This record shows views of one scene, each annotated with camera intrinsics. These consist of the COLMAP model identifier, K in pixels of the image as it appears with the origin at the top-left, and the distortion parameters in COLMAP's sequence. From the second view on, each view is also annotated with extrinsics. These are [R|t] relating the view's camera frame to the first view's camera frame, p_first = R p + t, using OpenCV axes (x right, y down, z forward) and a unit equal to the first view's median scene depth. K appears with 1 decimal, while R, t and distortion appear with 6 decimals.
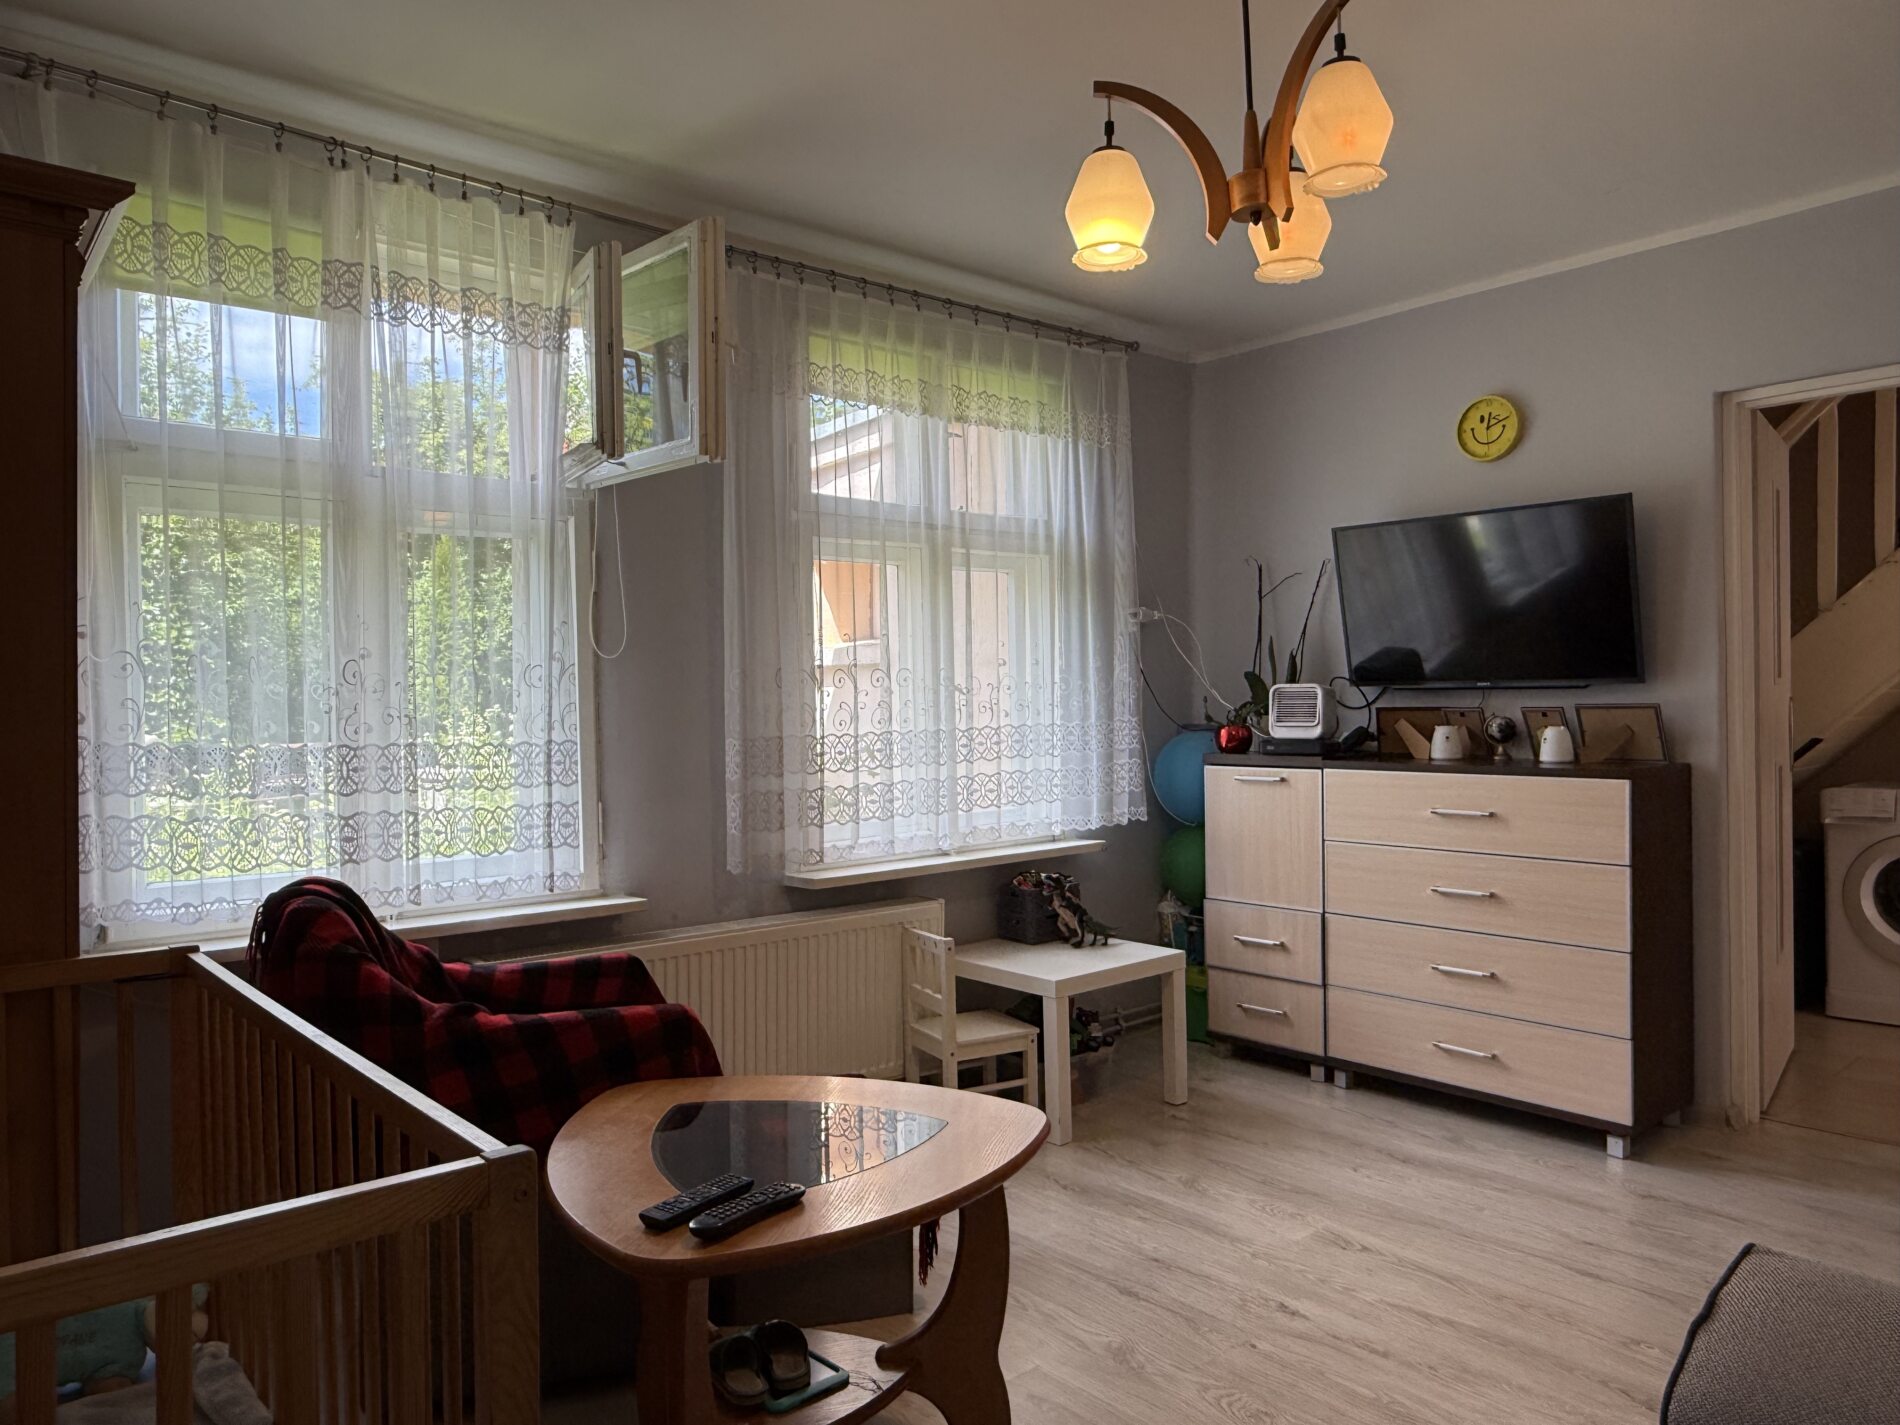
lens RADIAL K [[1289.3, 0, 950.0], [0, 1289.3, 712.5], [0, 0, 1]] dist [0.004034, -0.001088]
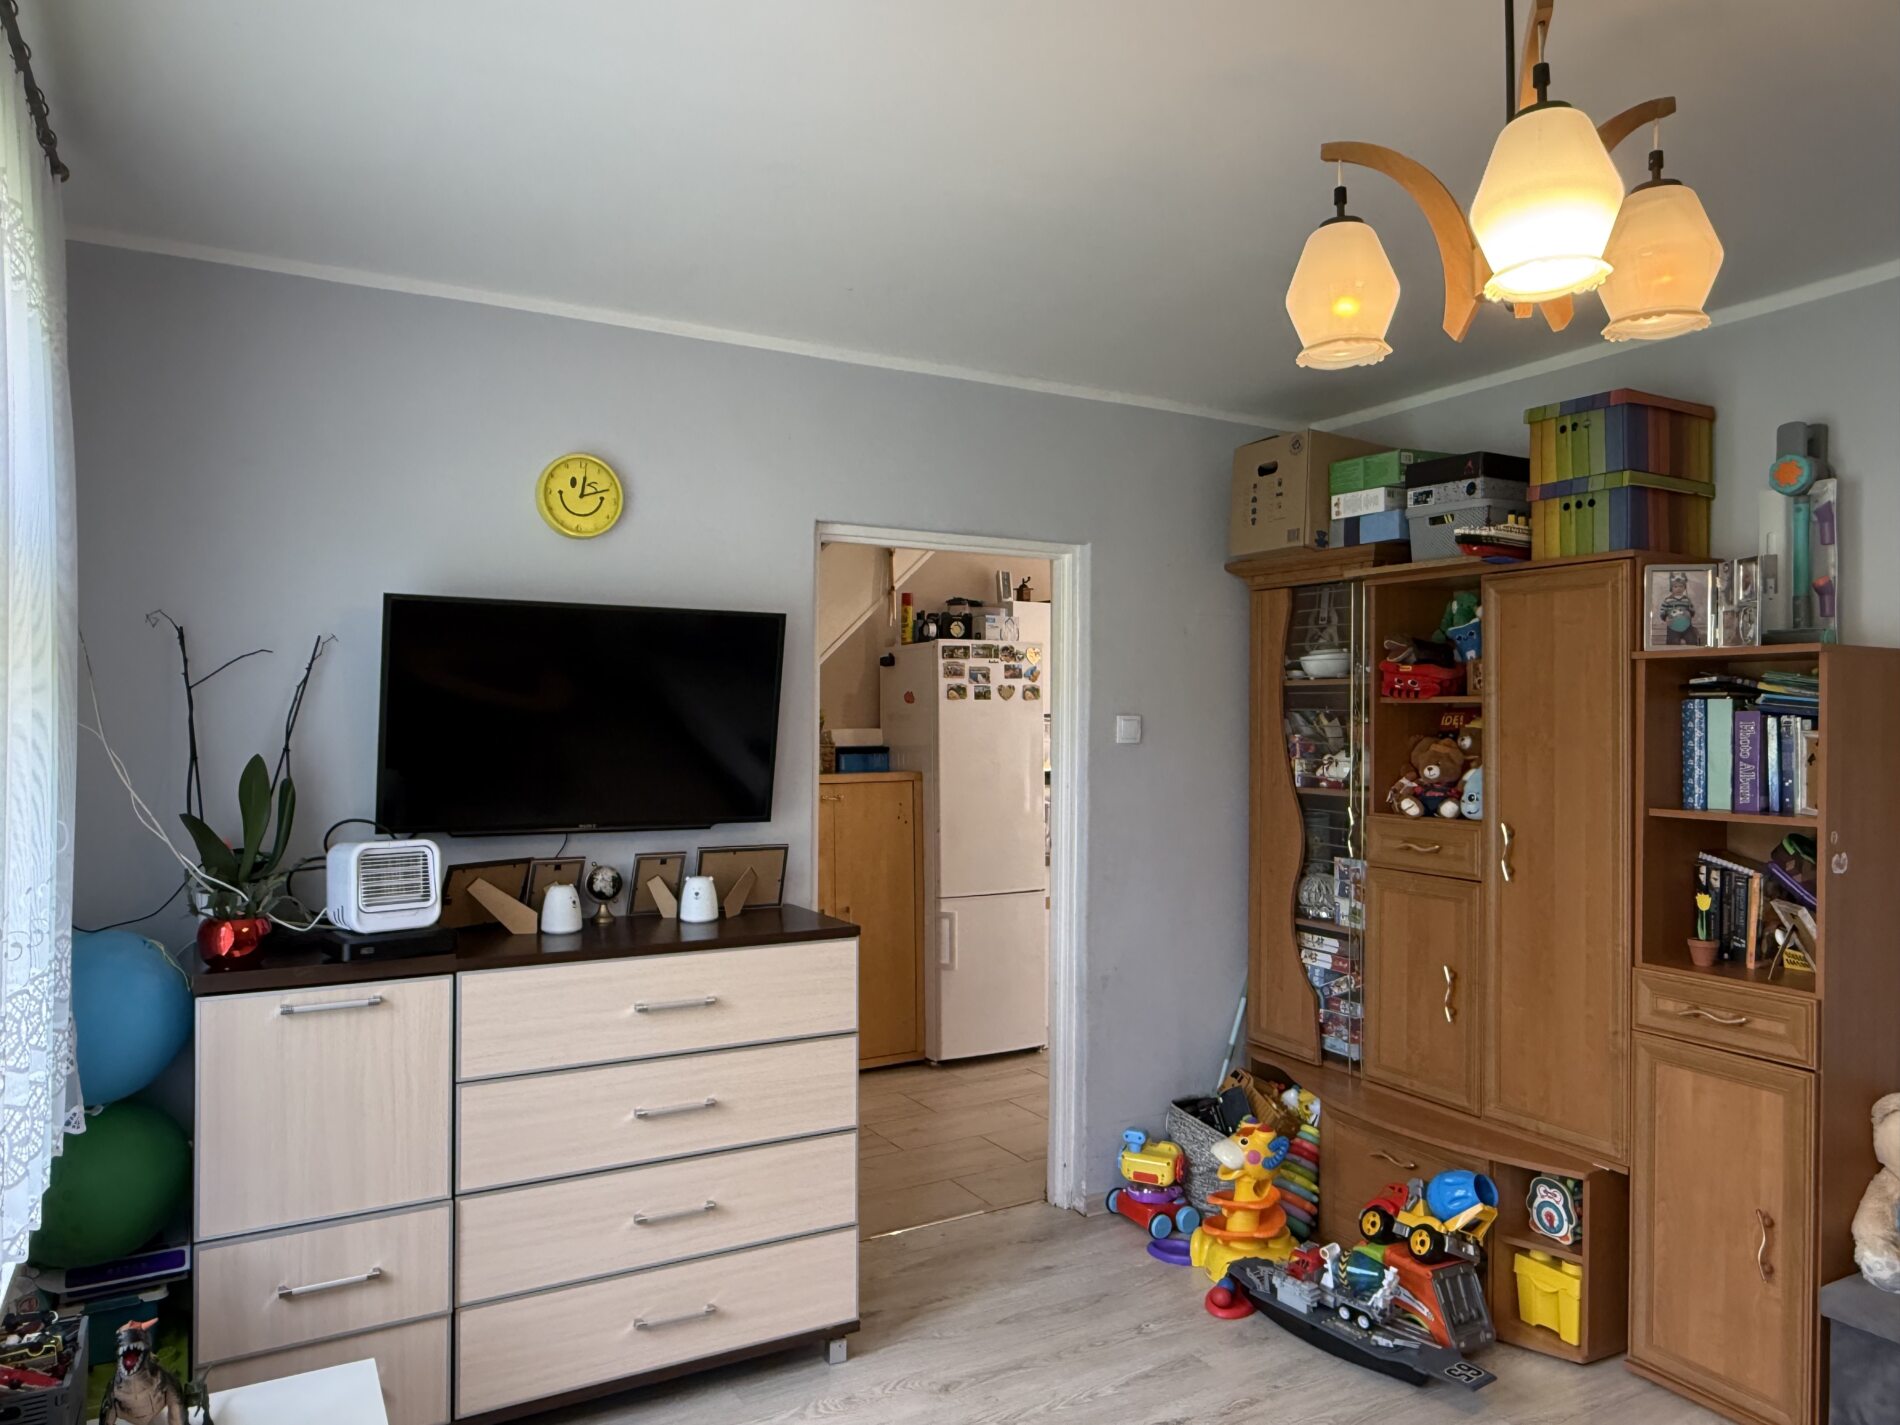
lens RADIAL K [[1289.3, 0, 950.0], [0, 1289.3, 712.5], [0, 0, 1]] dist [0.004034, -0.001088]
pose [[0.201459, 0.019576, 0.979301, -0.298658], [0.000468, 0.999798, -0.020082, -0.074152], [-0.979497, 0.004504, 0.201409, 0.627714]]
